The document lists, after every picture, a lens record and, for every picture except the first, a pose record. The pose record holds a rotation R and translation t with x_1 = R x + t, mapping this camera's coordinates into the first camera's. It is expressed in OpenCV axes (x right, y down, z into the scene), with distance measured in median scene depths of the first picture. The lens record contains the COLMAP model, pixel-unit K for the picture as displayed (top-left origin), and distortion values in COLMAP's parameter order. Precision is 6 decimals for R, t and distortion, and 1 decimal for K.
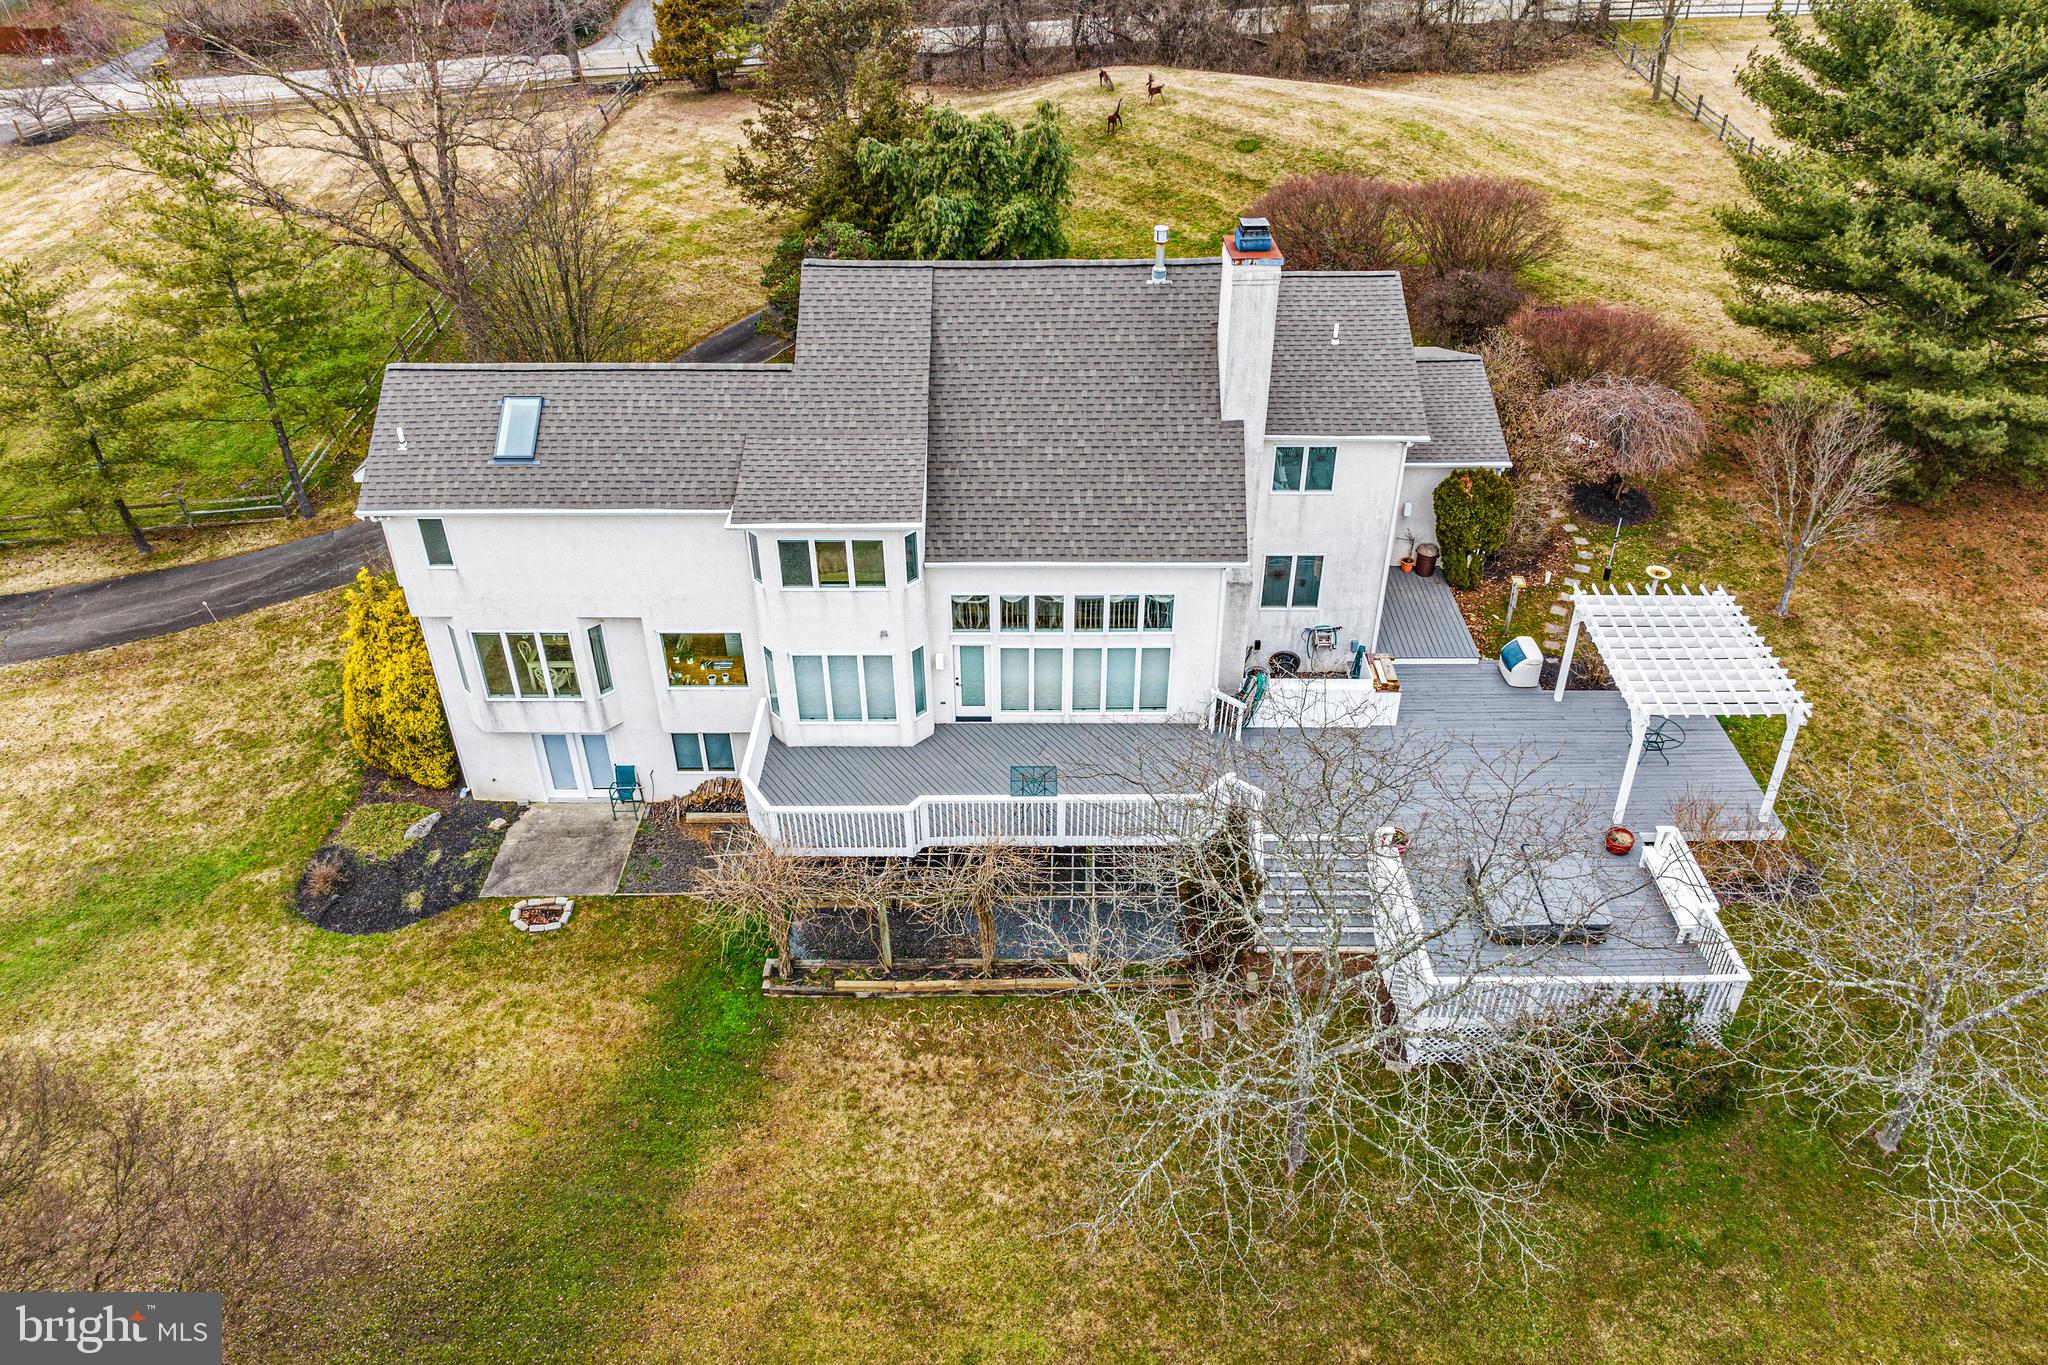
lens RADIAL K [[1453.6, 0, 1037.6], [0, 1453.6, 672.9], [0, 0, 1]] dist [-0.041571, -0.000109]
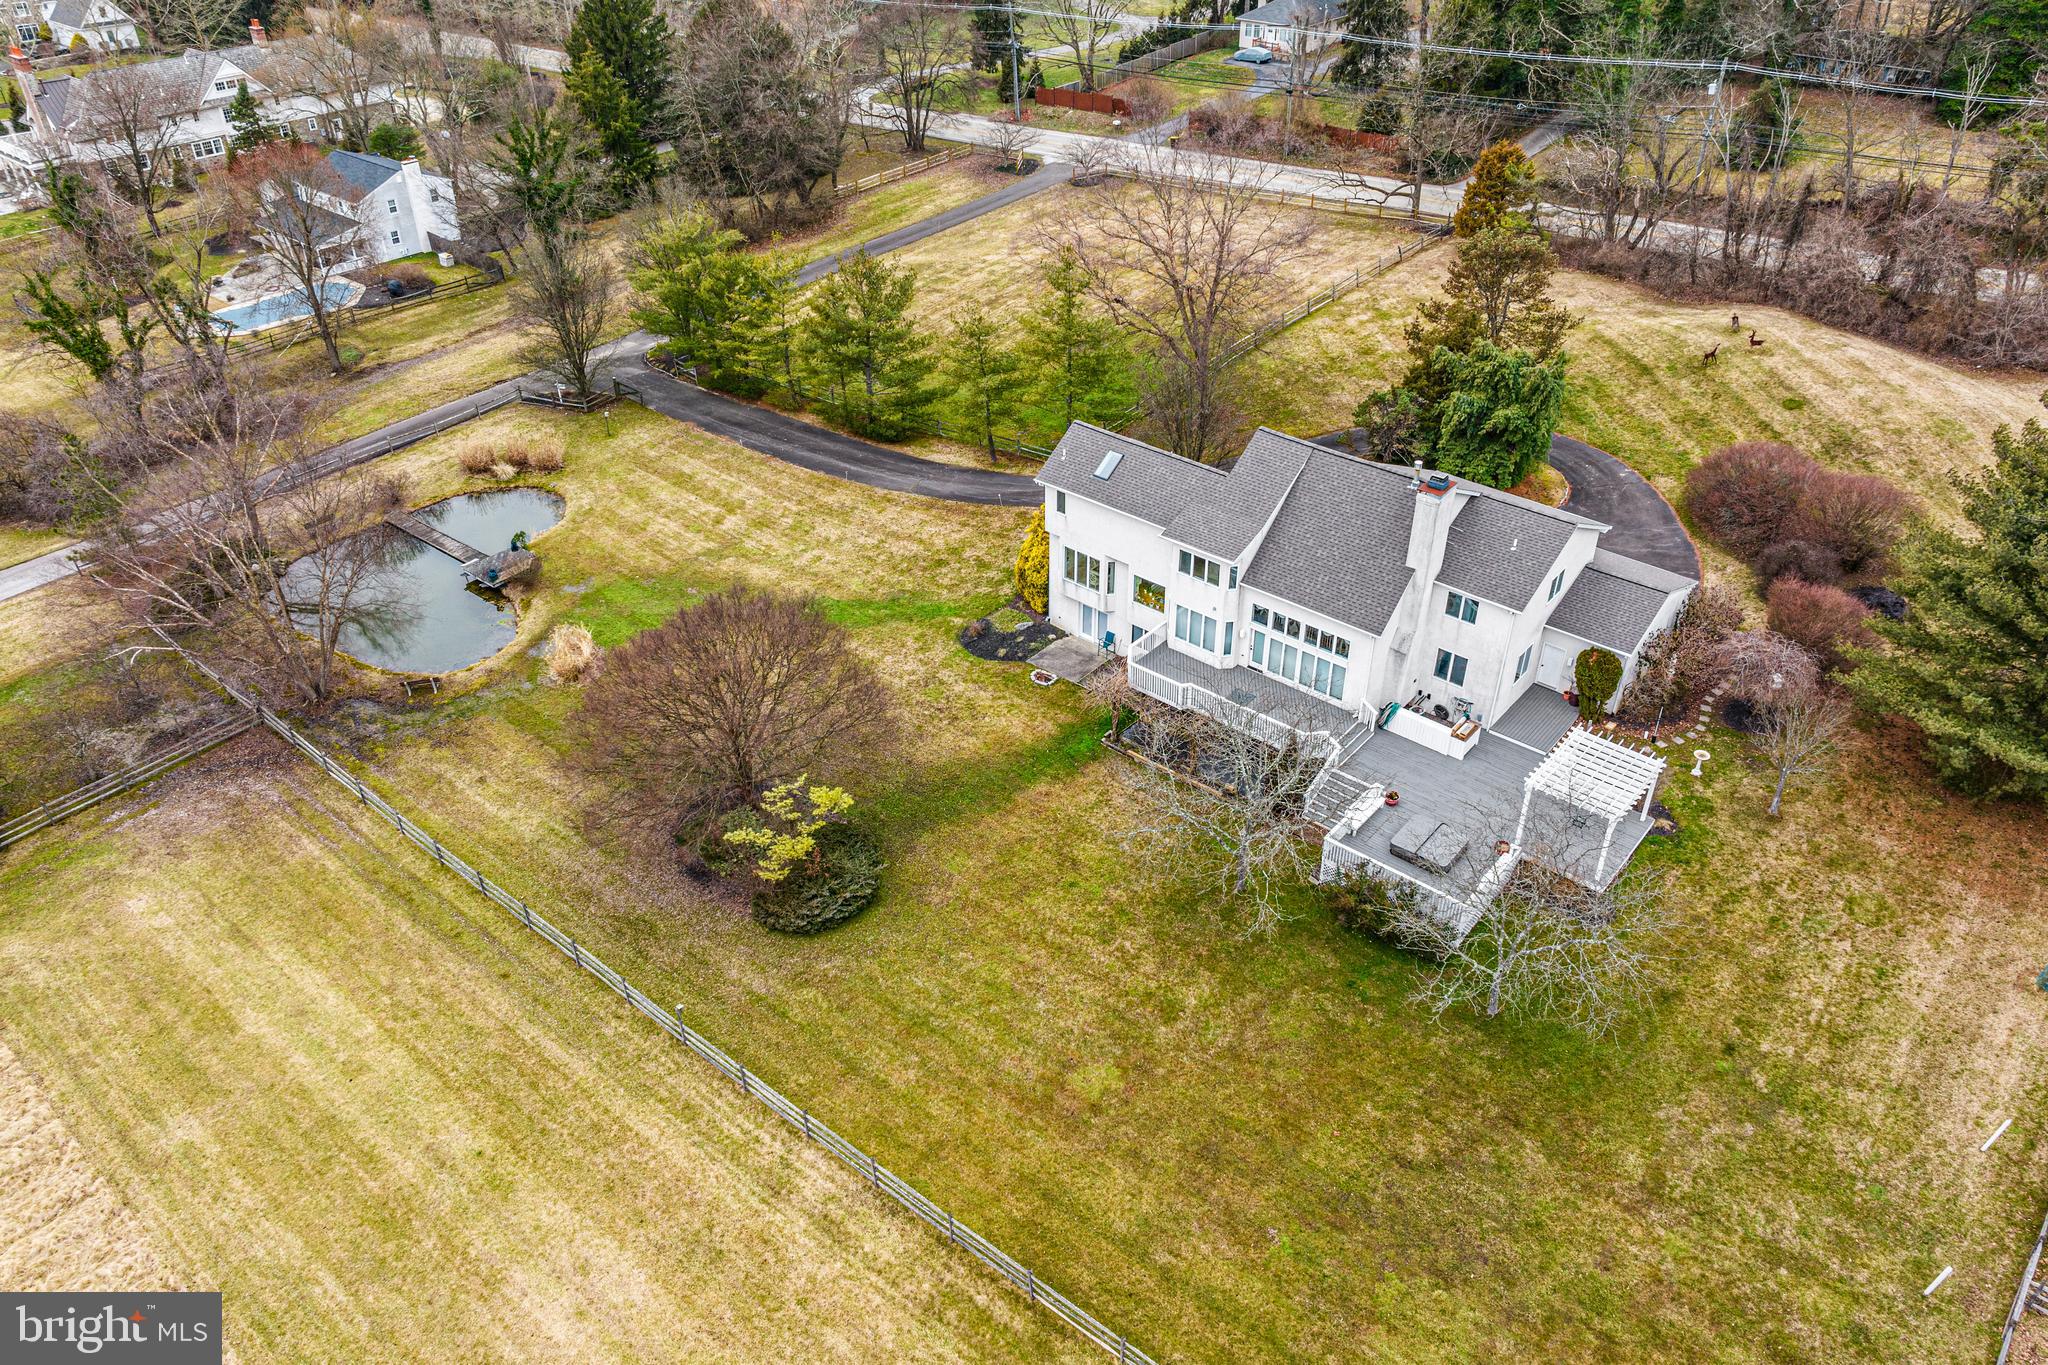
lens RADIAL K [[1453.6, 0, 1021.2], [0, 1453.6, 669.0], [0, 0, 1]] dist [-0.041571, -0.000109]
pose [[0.763262, 0.359969, -0.536520, 0.794134], [-0.362006, 0.926089, 0.106349, -0.064938], [0.535148, 0.113051, 0.837160, -0.843351]]
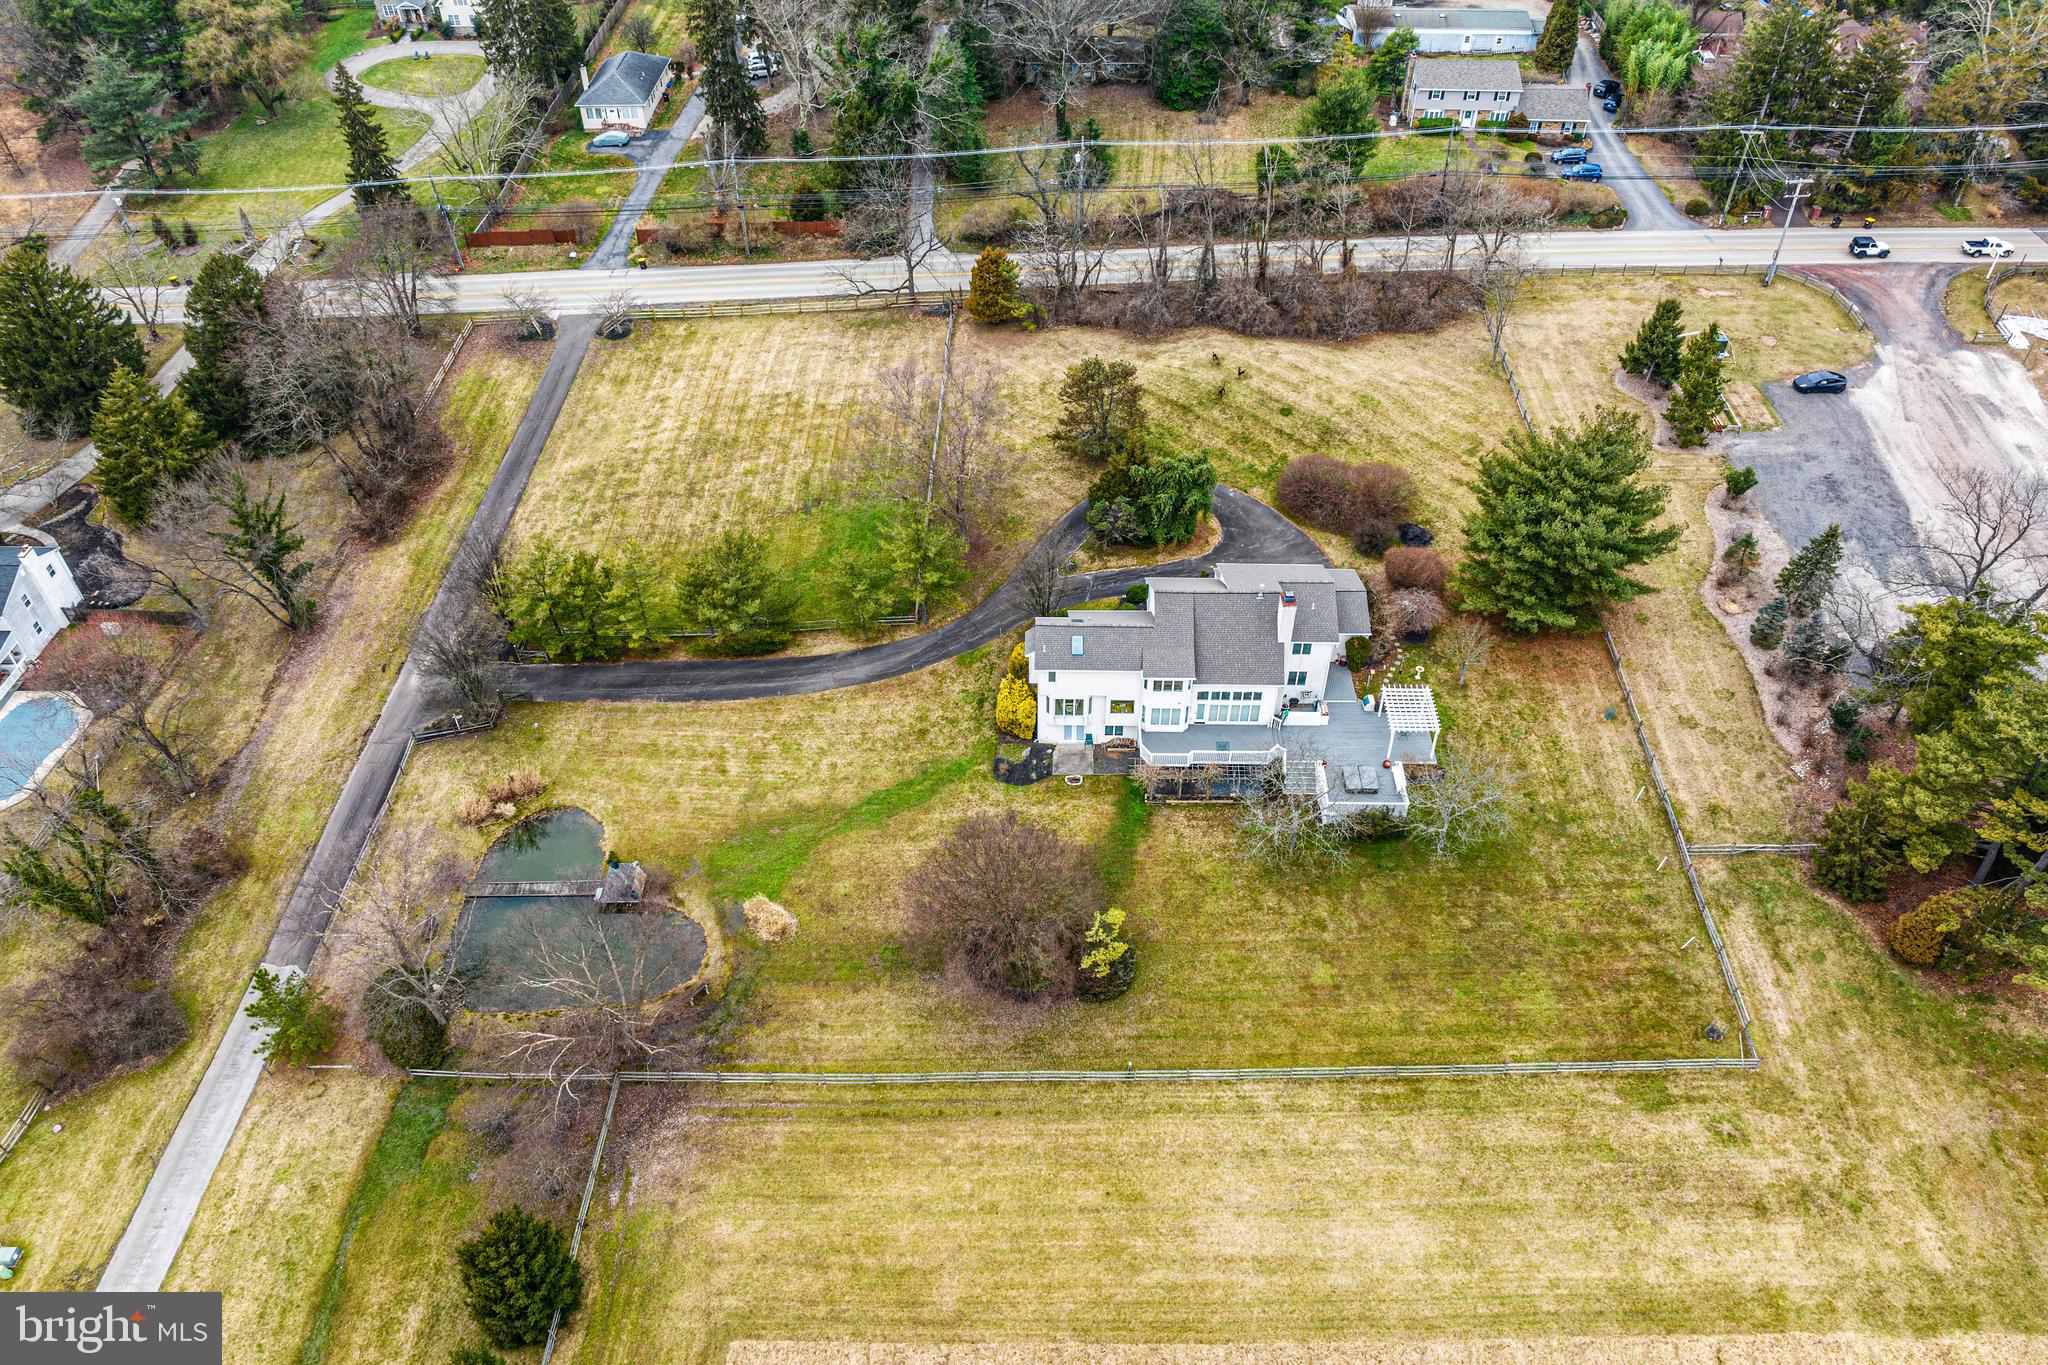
lens RADIAL K [[1453.6, 0, 1024.3], [0, 1453.6, 684.6], [0, 0, 1]] dist [-0.041571, -0.000109]
pose [[0.999851, 0.010444, -0.013760, -0.413404], [-0.008387, 0.989854, 0.141839, -0.540504], [0.015102, -0.141702, 0.989794, -2.359087]]
